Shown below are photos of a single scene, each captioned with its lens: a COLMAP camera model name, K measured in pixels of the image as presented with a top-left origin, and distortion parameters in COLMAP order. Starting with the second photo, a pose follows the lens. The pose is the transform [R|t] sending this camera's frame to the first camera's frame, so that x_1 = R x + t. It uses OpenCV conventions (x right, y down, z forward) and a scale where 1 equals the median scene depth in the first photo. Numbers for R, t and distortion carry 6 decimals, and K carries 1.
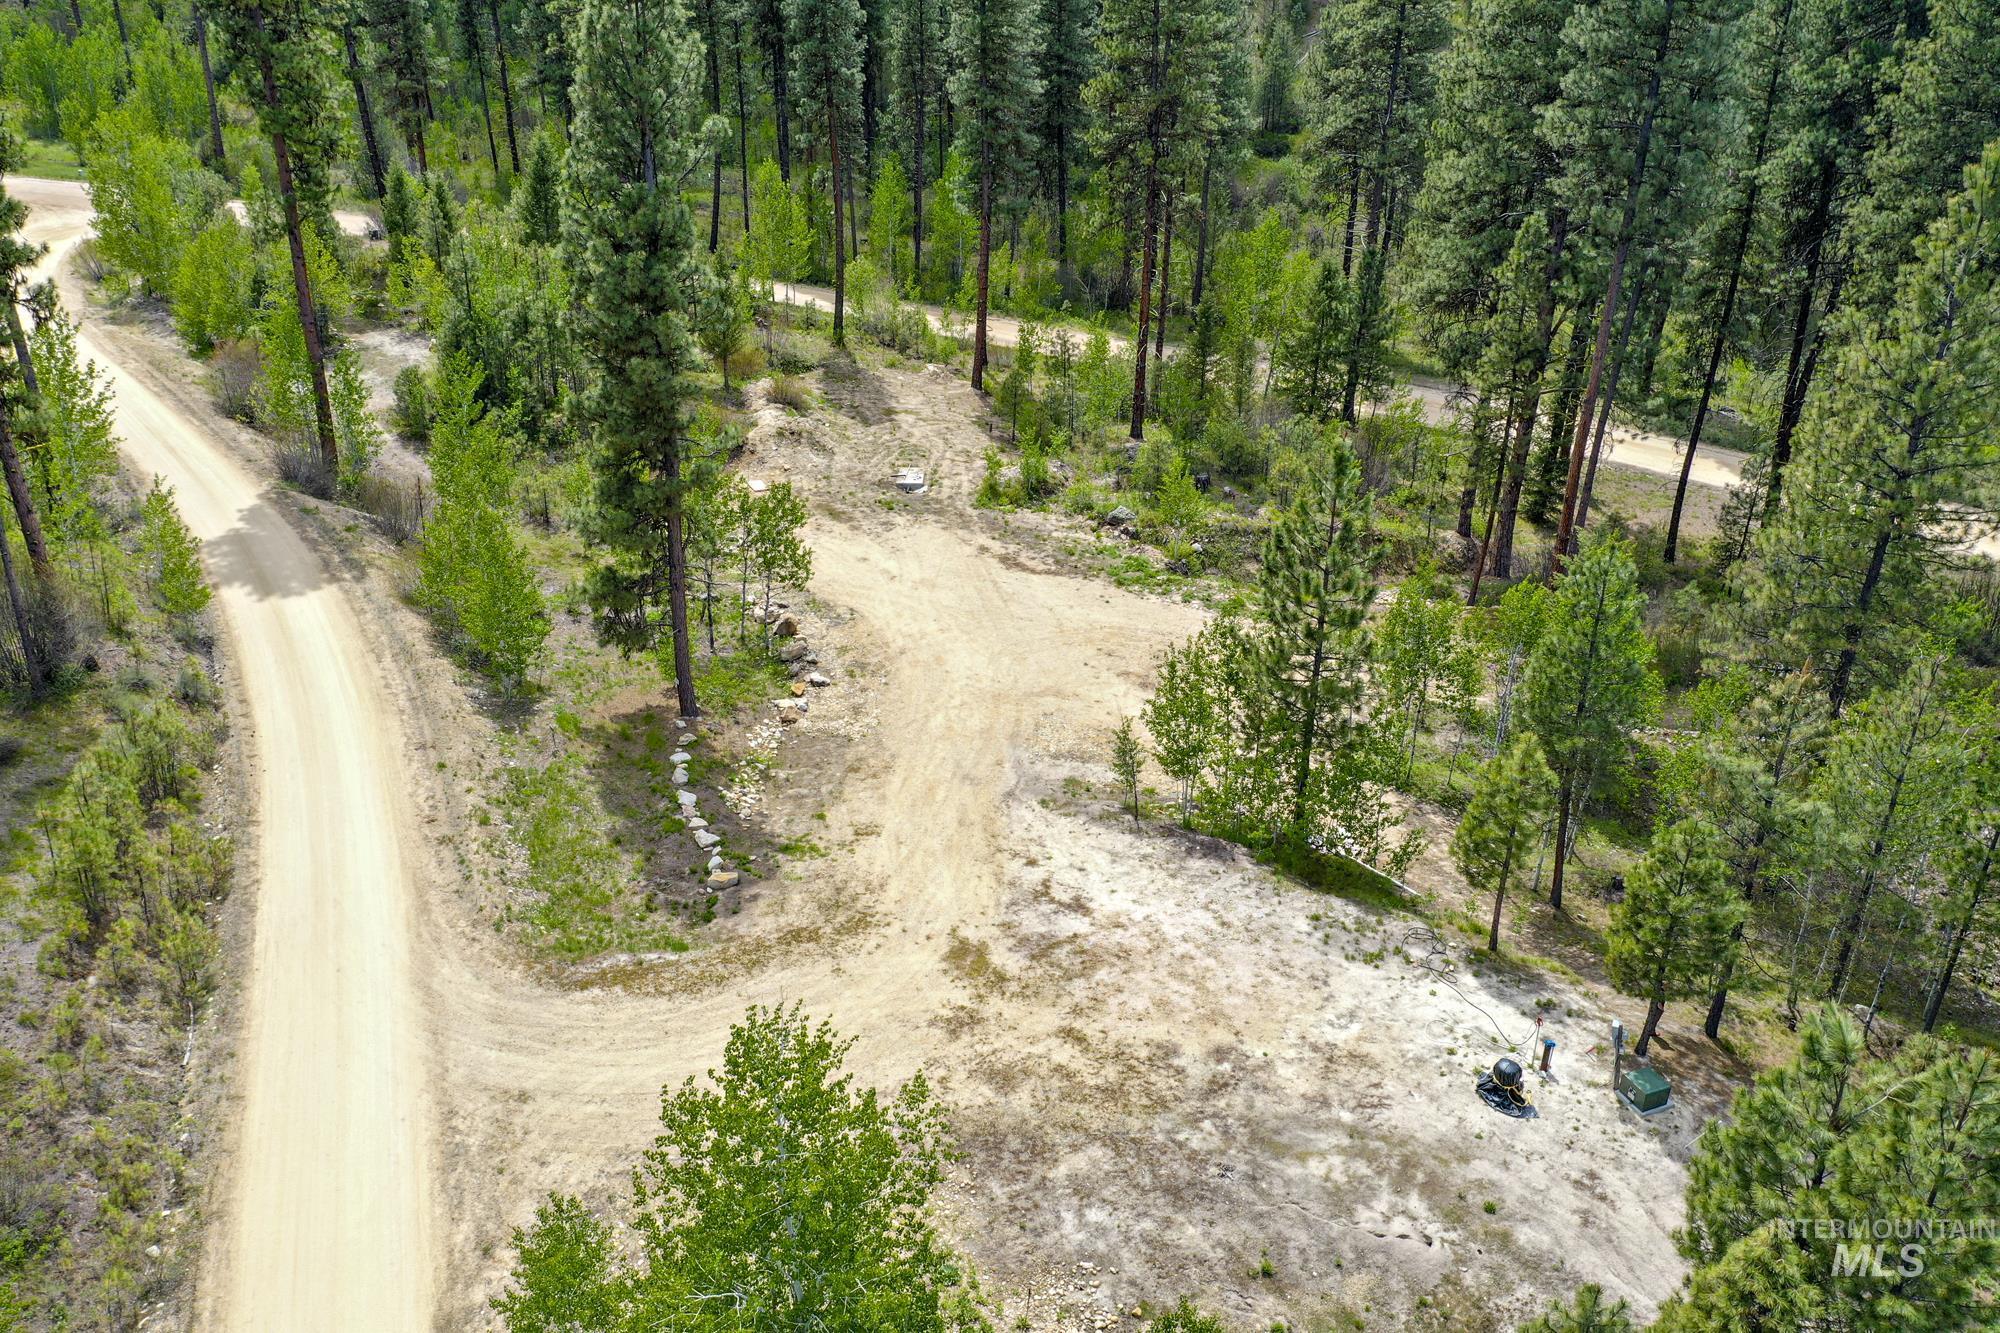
lens RADIAL K [[1600.4, 0, 992.2], [0, 1600.4, 663.4], [0, 0, 1]] dist [0.014572, 0.017492]
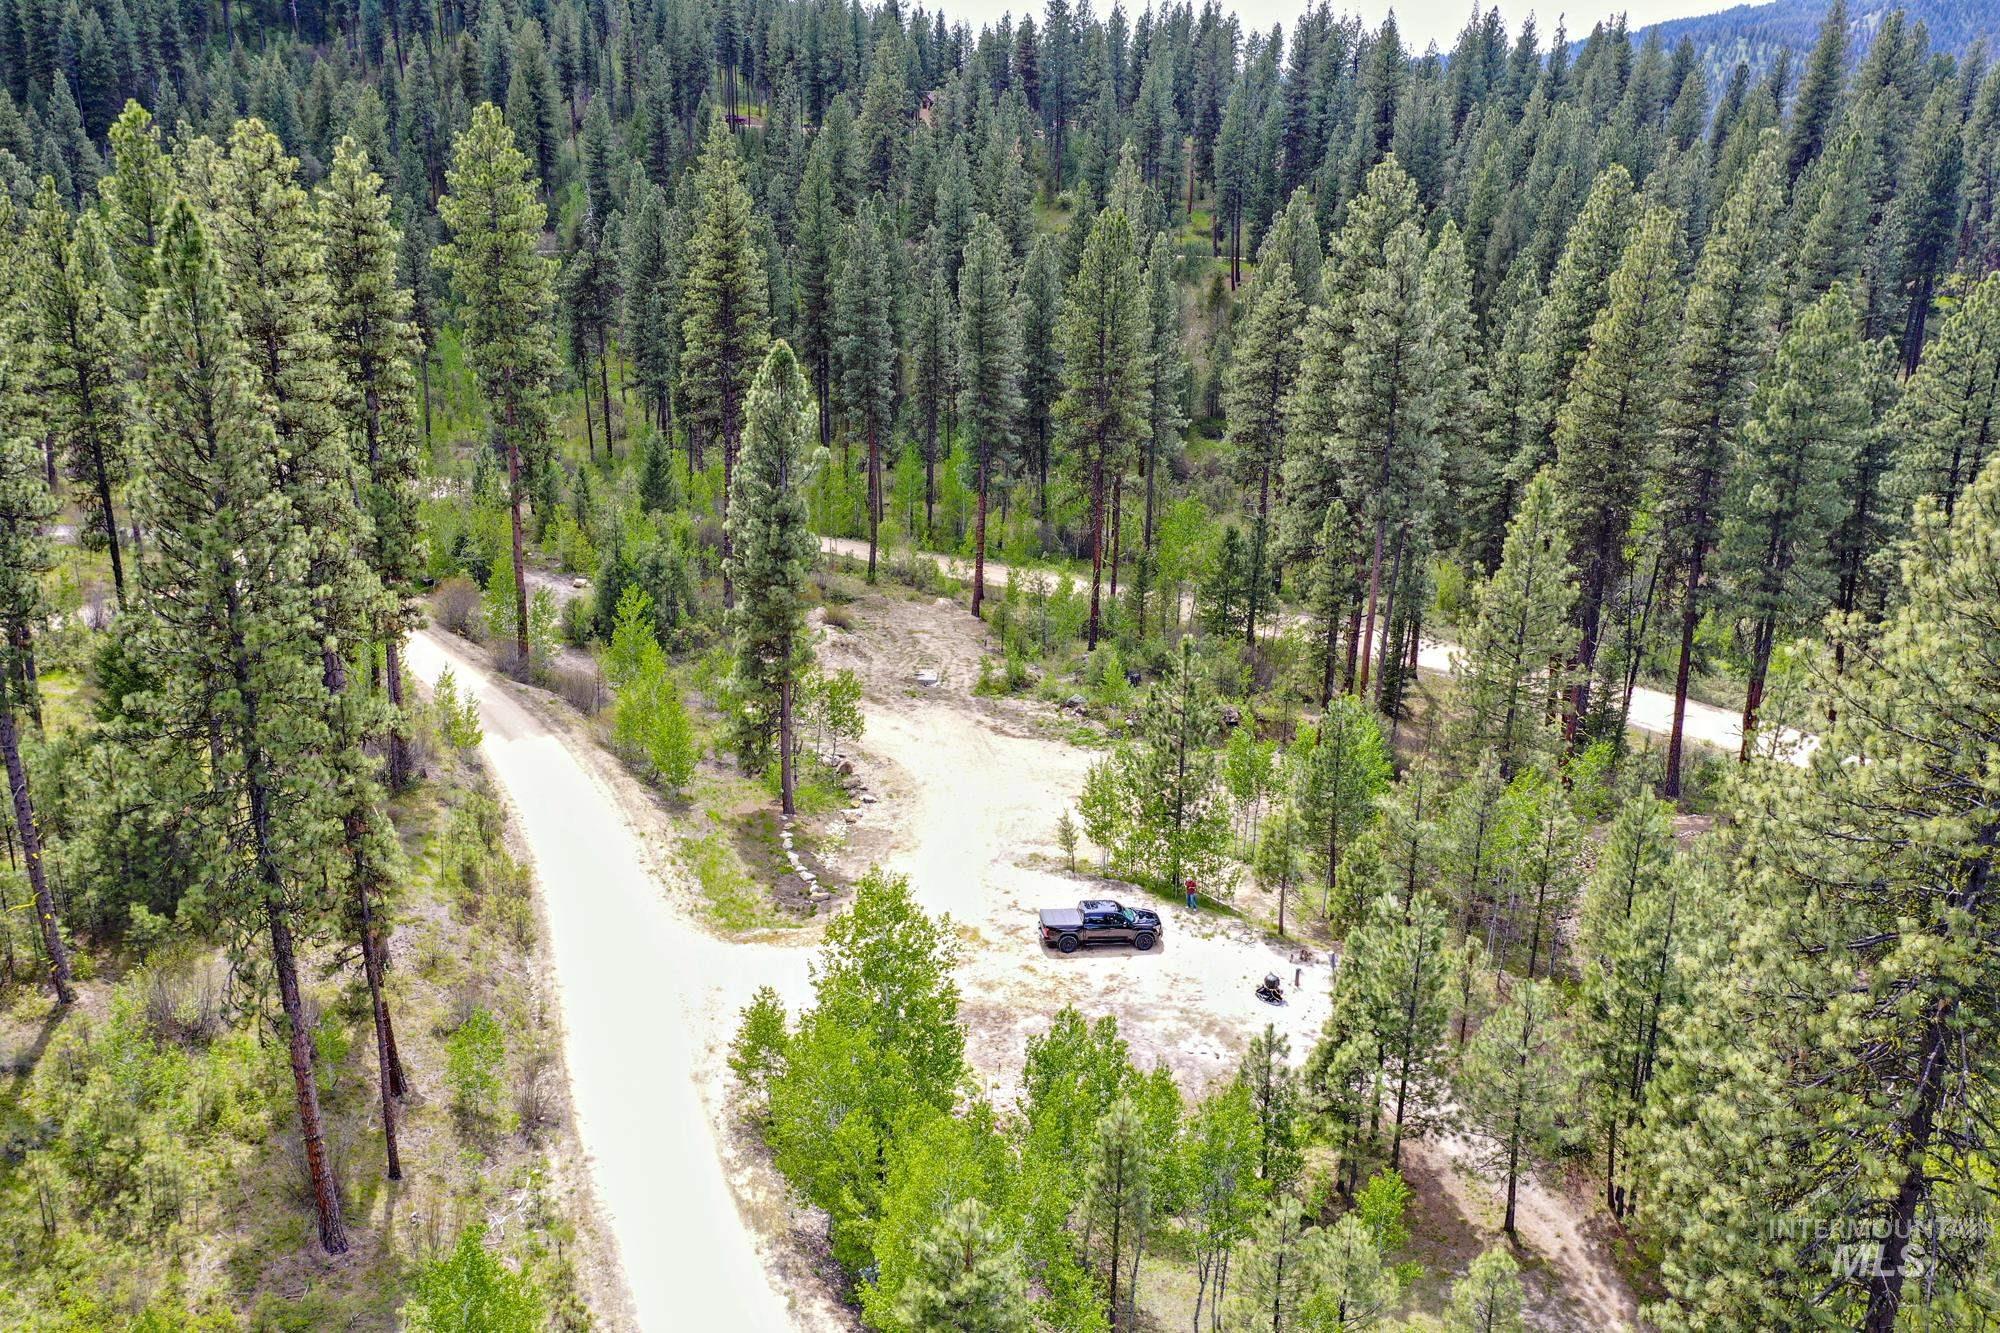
lens RADIAL K [[1600.4, 0, 992.2], [0, 1600.4, 663.4], [0, 0, 1]] dist [0.014572, 0.017492]
pose [[0.999993, 0.003688, 0.000303, 0.006330], [-0.003600, 0.988575, -0.150687, 0.107571], [-0.000855, 0.150685, 0.988581, -0.493585]]
